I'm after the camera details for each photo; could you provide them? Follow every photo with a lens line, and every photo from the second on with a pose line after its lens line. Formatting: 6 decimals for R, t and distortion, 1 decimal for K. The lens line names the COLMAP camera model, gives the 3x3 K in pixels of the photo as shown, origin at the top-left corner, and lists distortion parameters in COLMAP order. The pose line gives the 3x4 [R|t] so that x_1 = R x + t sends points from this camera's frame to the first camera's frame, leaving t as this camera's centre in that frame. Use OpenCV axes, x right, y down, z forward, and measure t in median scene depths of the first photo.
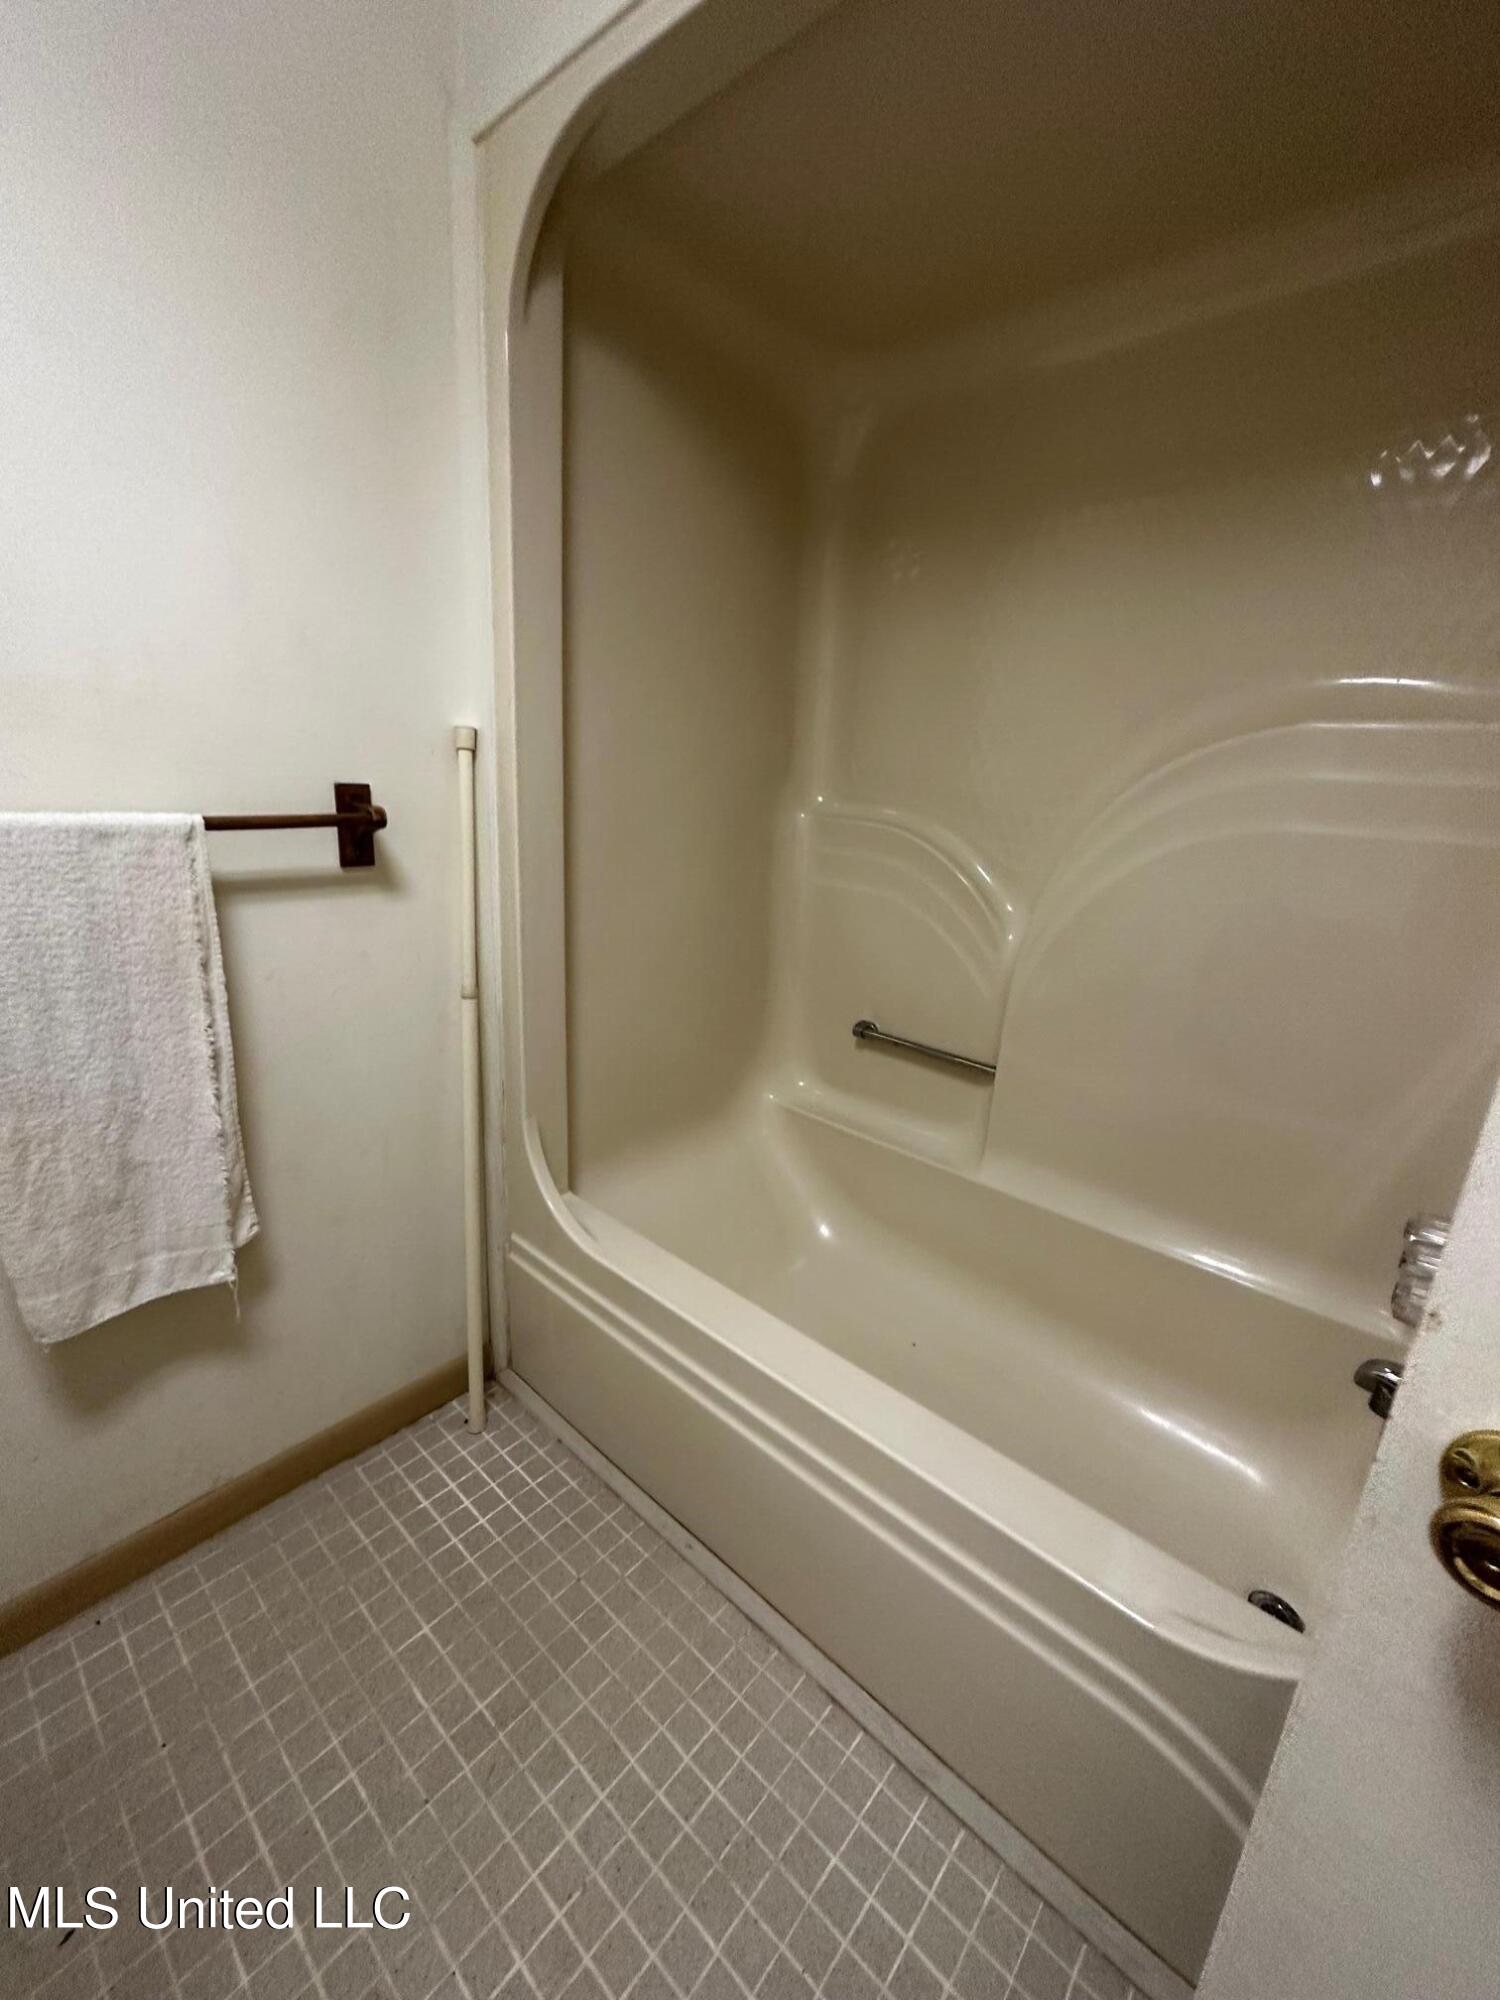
lens RADIAL K [[798.0, 0, 750.0], [0, 798.0, 1000.0], [0, 0, 1]] dist [0.001326, 0.000502]
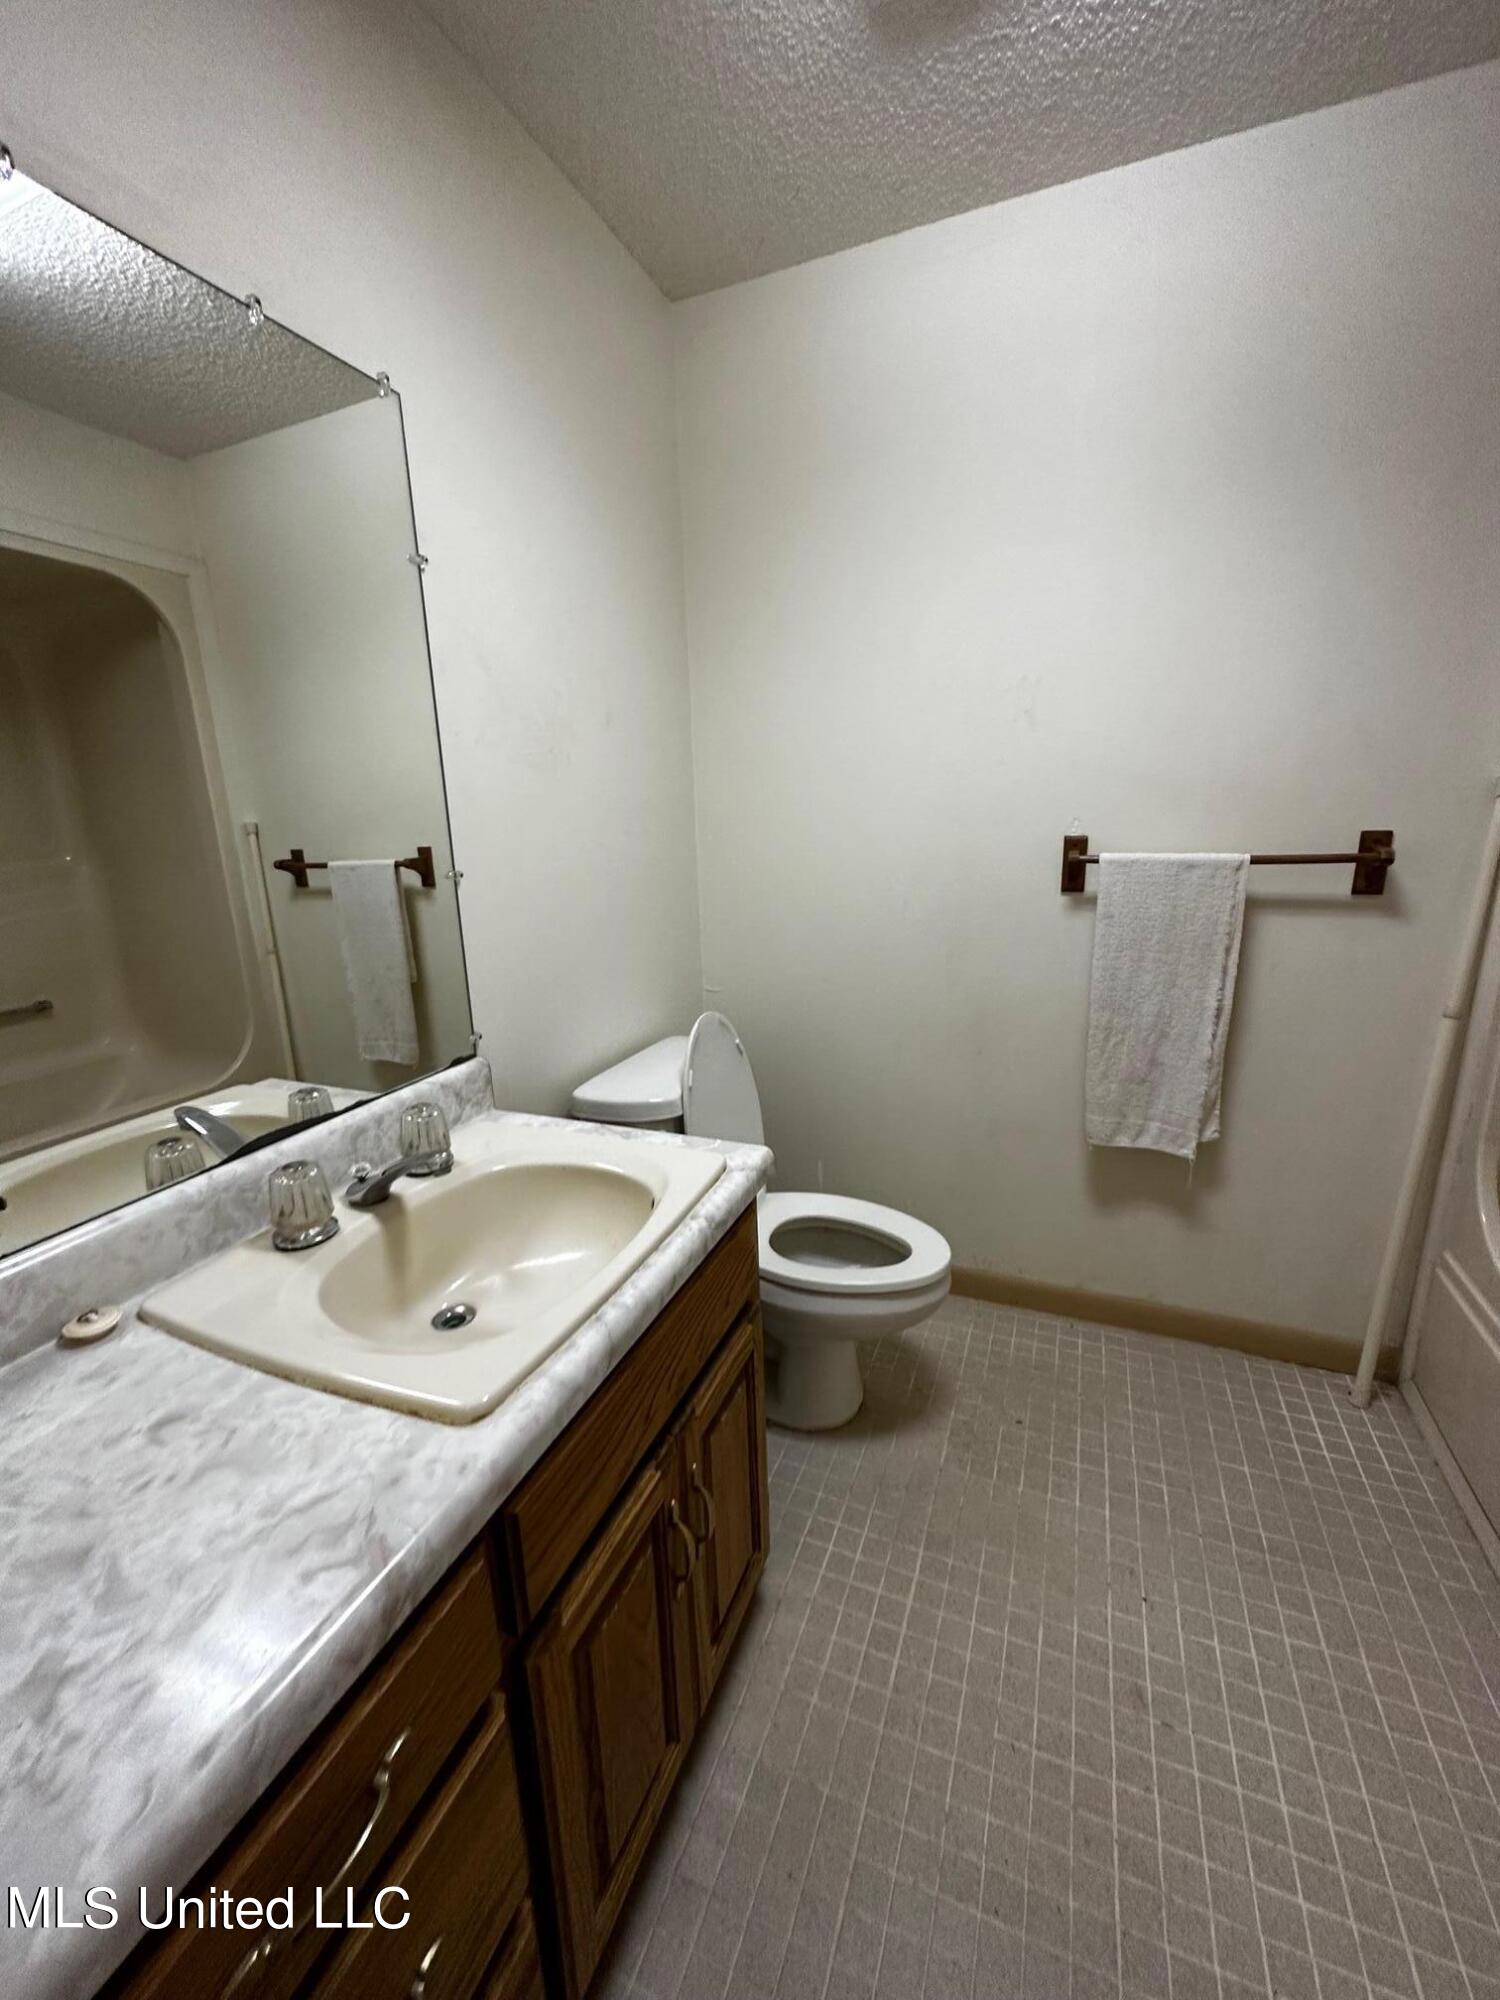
lens RADIAL K [[798.0, 0, 750.0], [0, 798.0, 1000.0], [0, 0, 1]] dist [0.001326, 0.000502]
pose [[0.328006, 0.169448, -0.929354, 0.448371], [-0.216265, 0.971124, 0.100735, 0.090328], [0.919588, 0.167945, 0.355180, -0.372236]]
